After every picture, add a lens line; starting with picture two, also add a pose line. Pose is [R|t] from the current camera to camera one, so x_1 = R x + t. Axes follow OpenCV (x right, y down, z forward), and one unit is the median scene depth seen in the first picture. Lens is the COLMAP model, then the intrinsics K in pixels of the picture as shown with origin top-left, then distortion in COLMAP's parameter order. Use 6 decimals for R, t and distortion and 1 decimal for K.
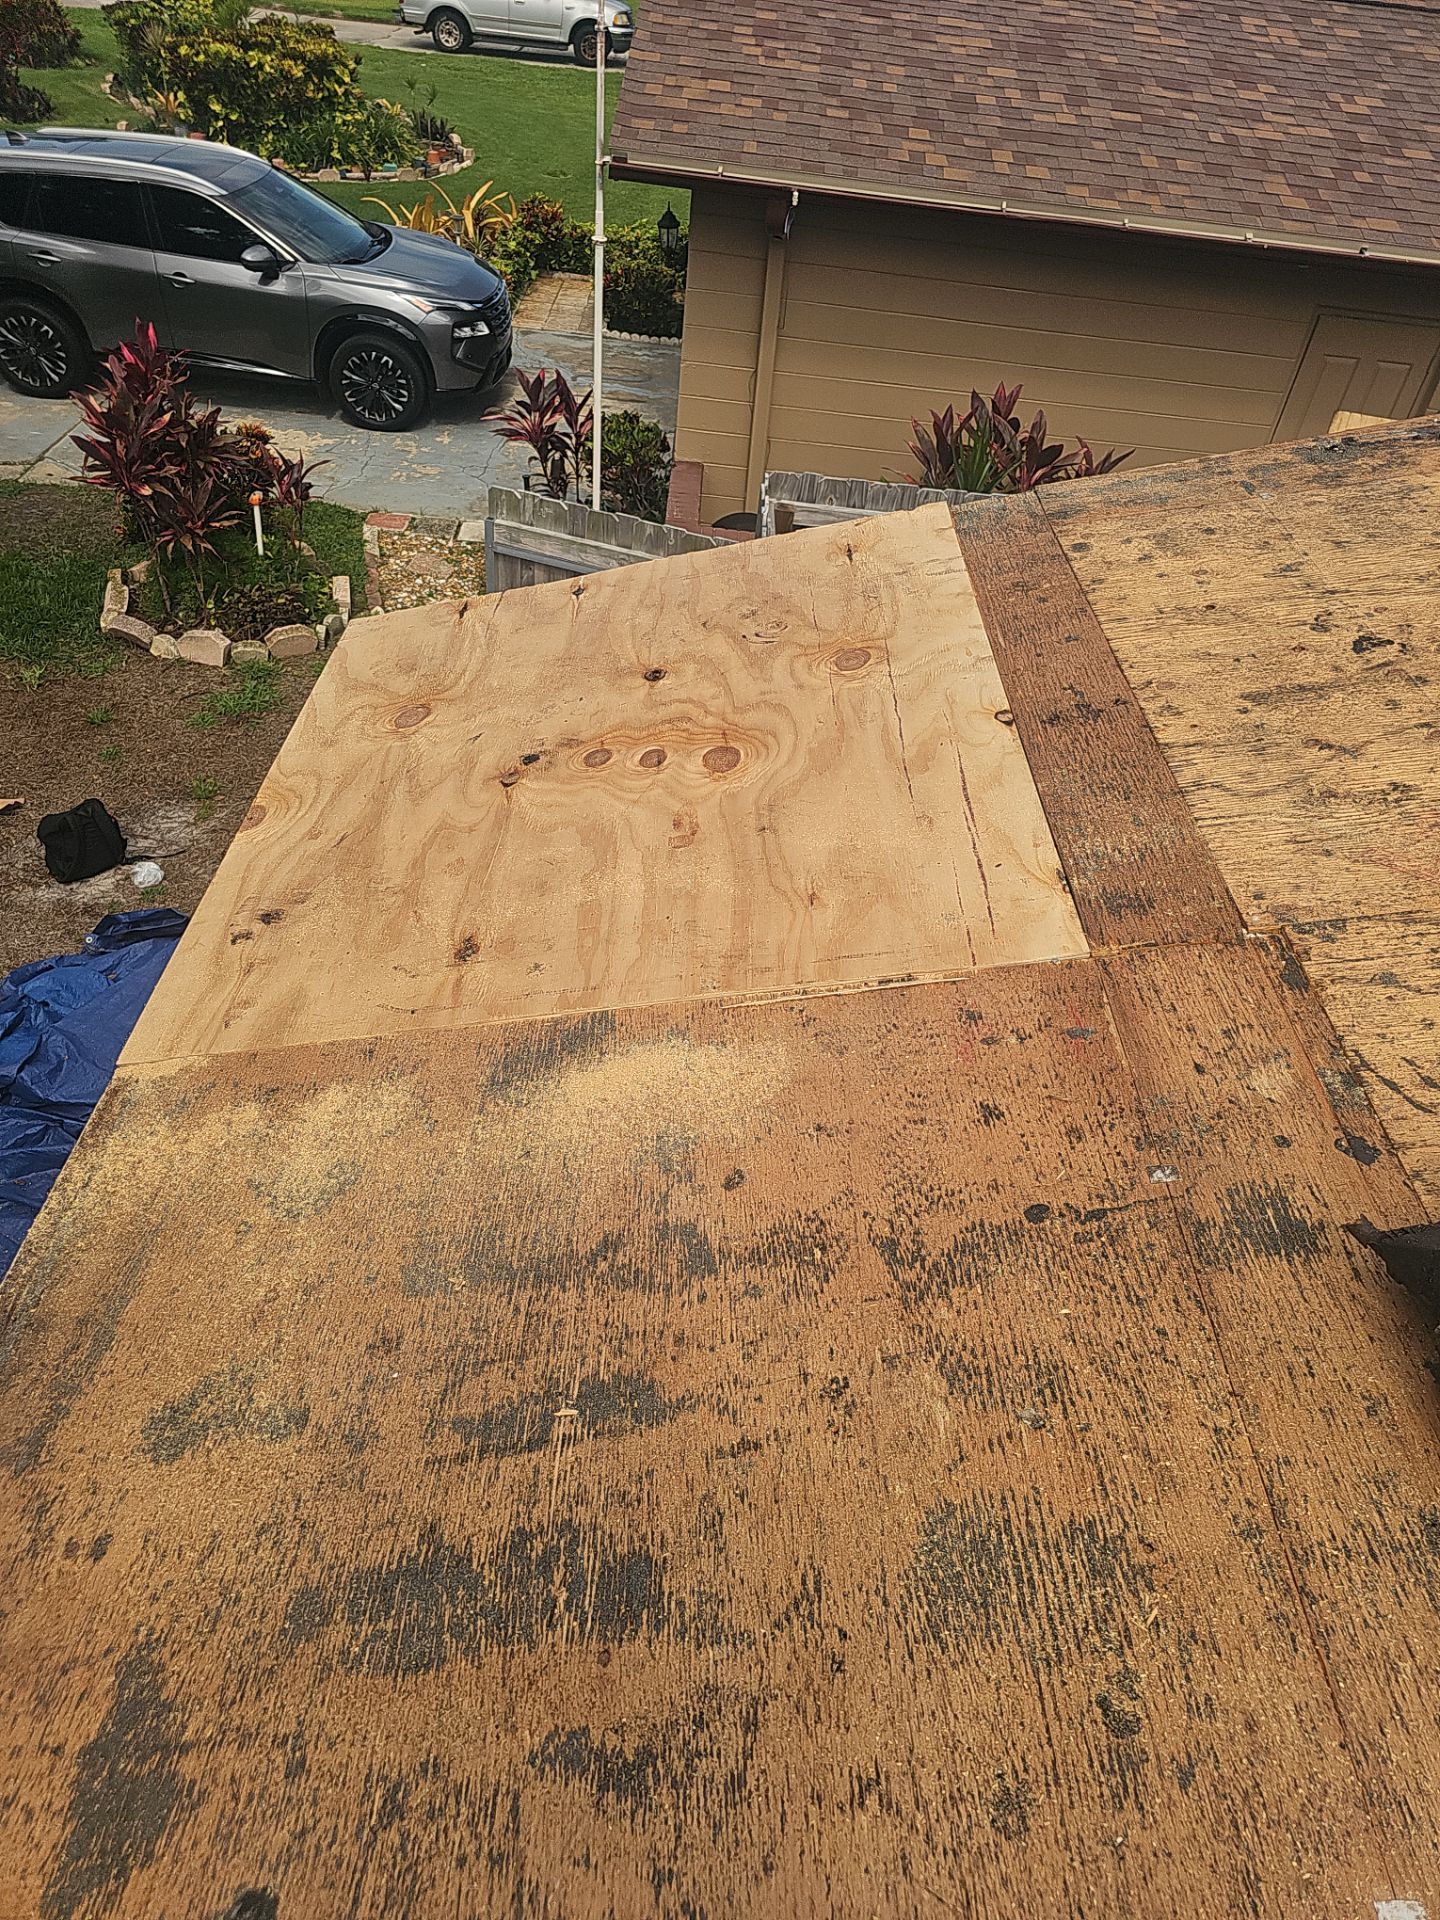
lens RADIAL K [[1212.2, 0, 720.0], [0, 1212.2, 960.0], [0, 0, 1]] dist [0.001925, 0.000789]
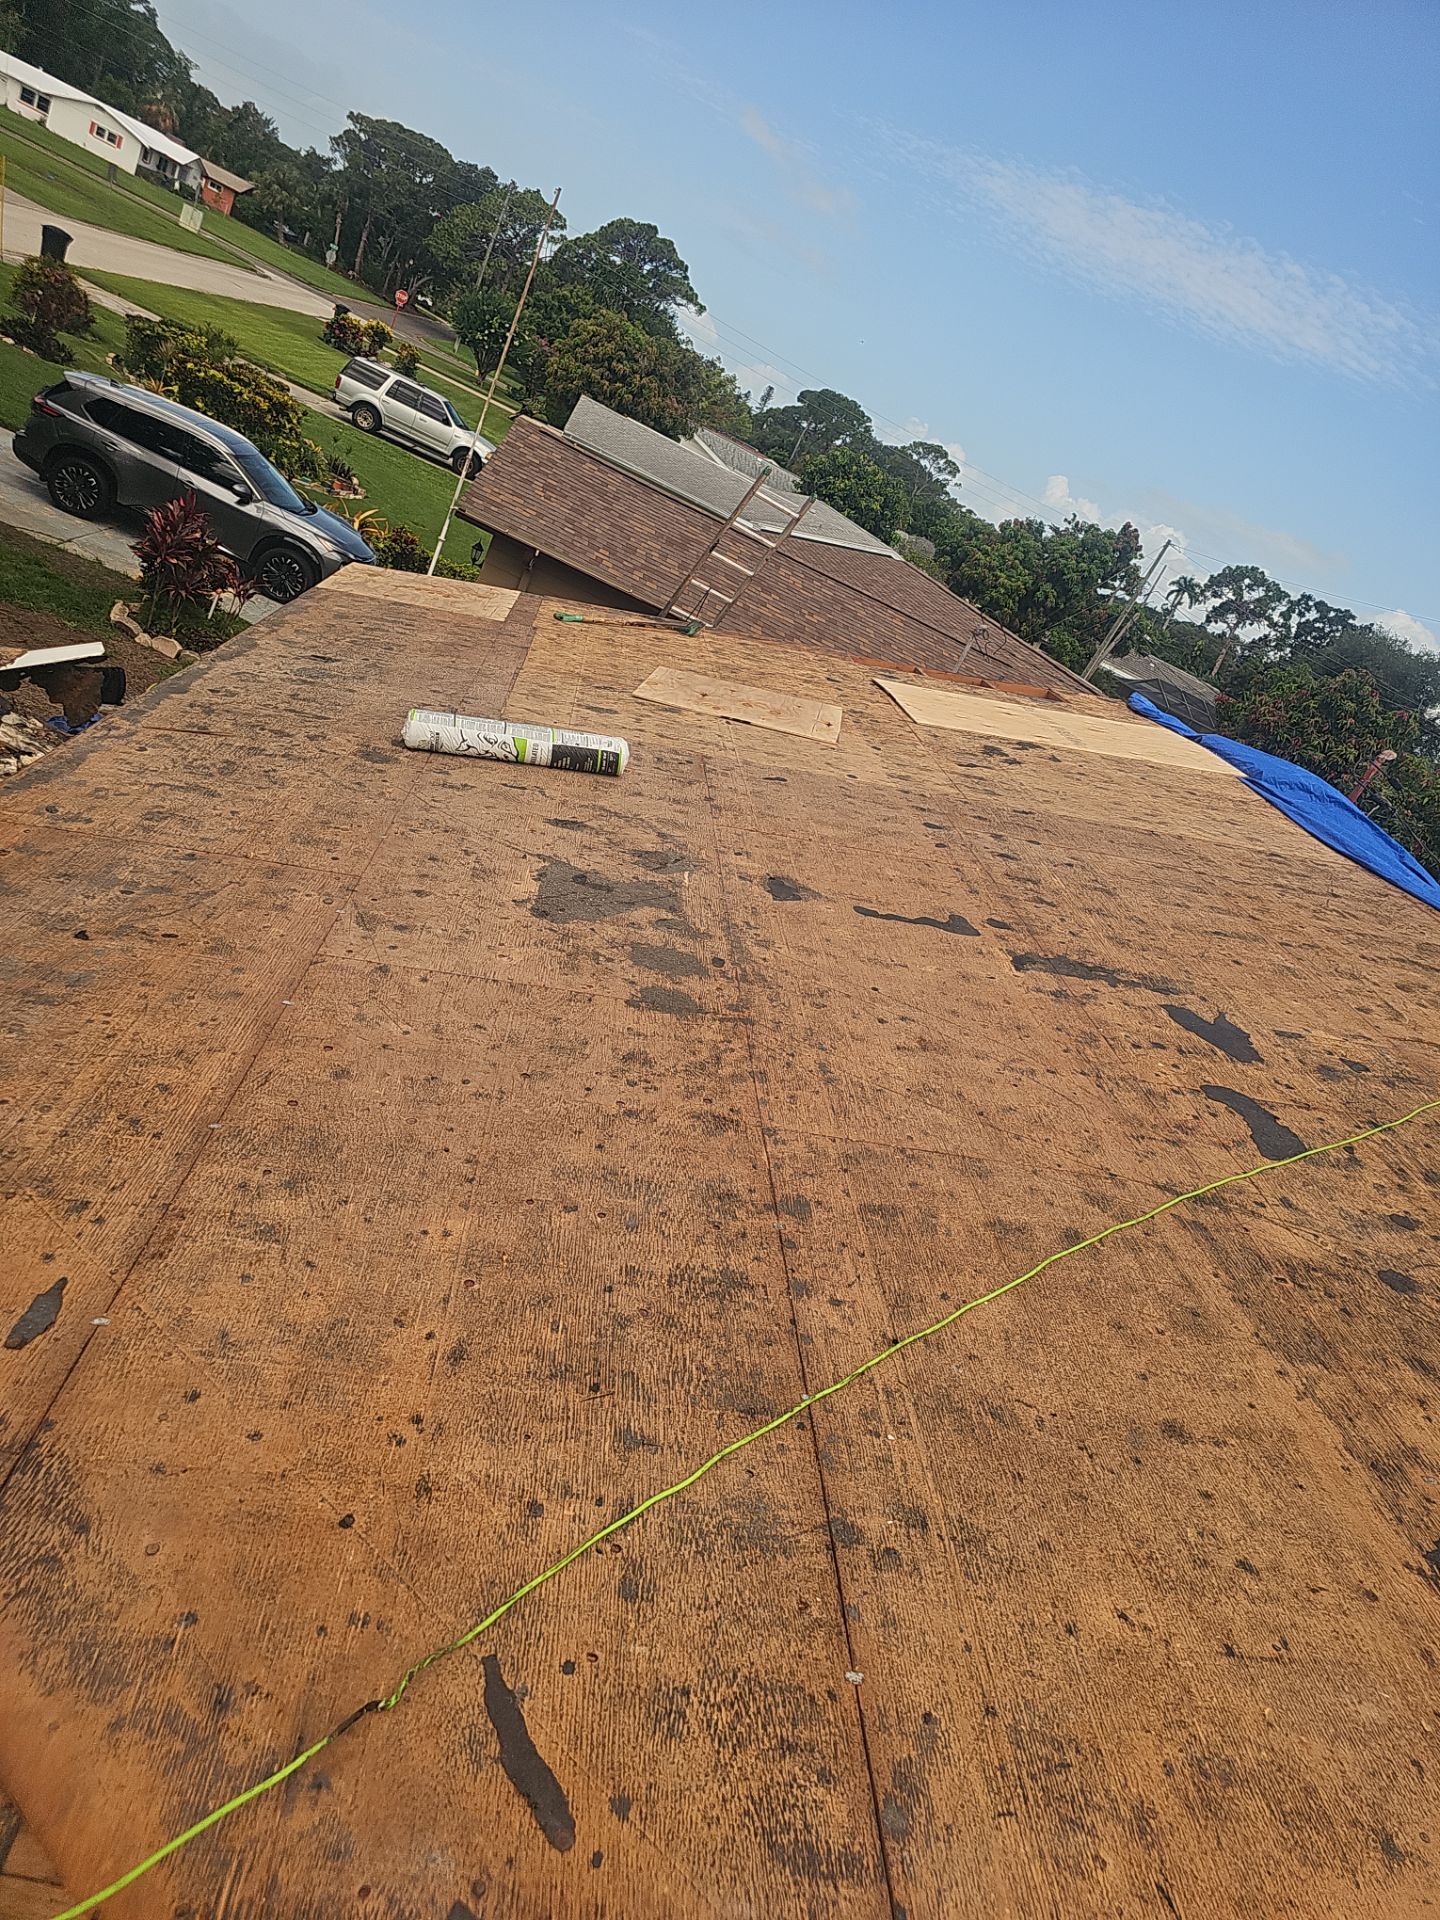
lens RADIAL K [[1325.3, 0, 762.1], [0, 1325.3, 1008.2], [0, 0, 1]] dist [-0.016903, -0.001958]
pose [[0.934817, 0.273896, 0.226050, 0.053470], [-0.193263, 0.926377, -0.323227, 0.338455], [-0.297938, 0.258471, 0.918926, -0.450004]]
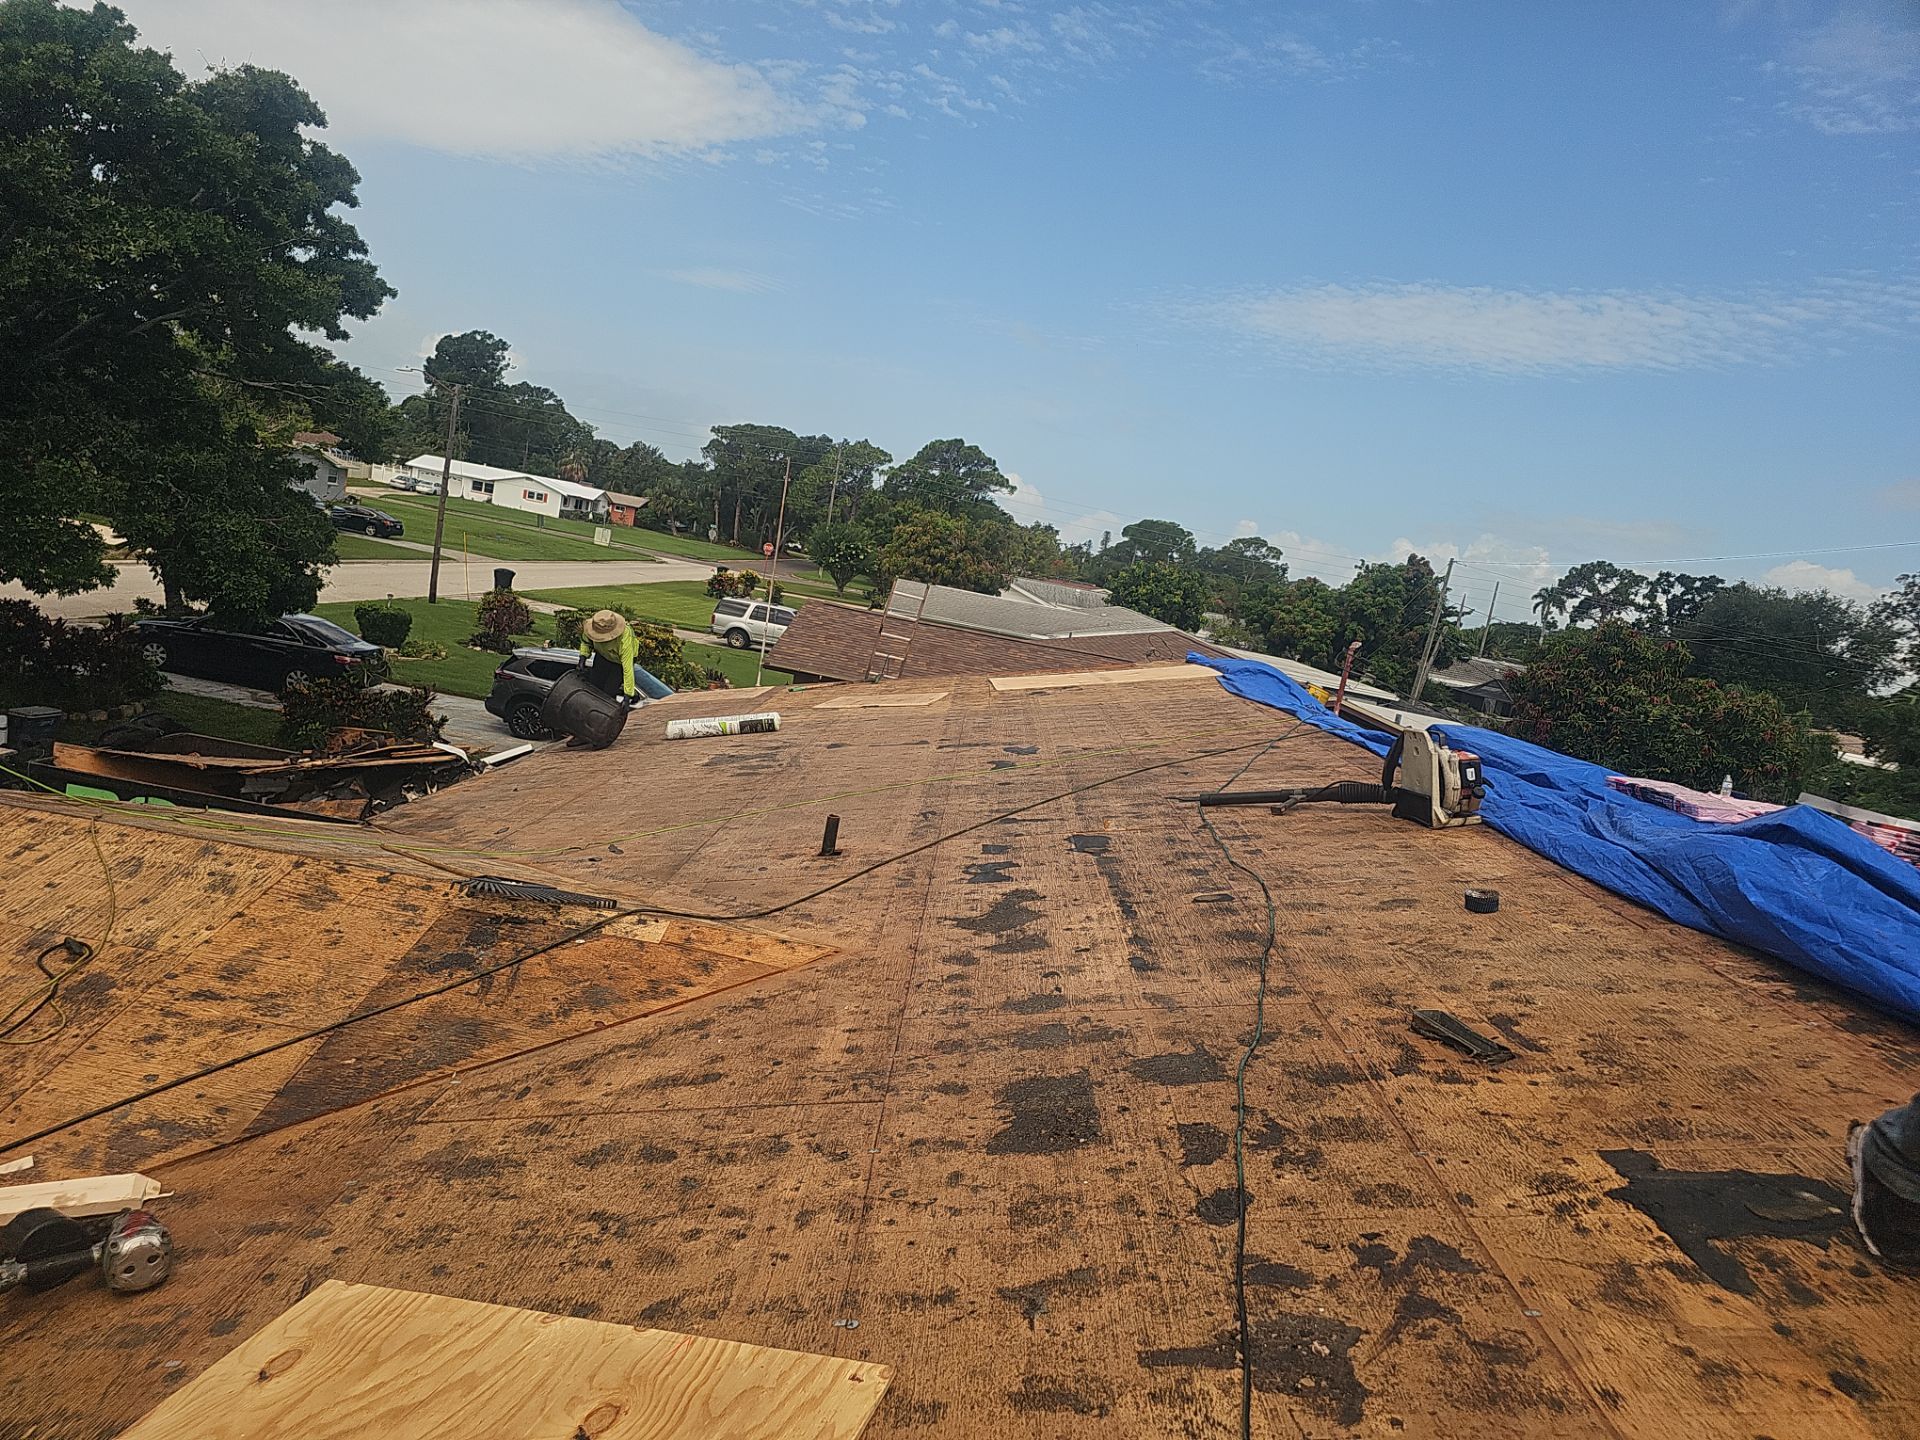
lens RADIAL K [[1341.0, 0, 960.0], [0, 1341.0, 720.0], [0, 0, 1]] dist [-0.002147, -0.207296]
pose [[0.996191, 0.085110, -0.018994, 0.203022], [-0.080475, 0.813345, -0.576189, 0.586007], [-0.033590, 0.575523, 0.817096, -0.729962]]
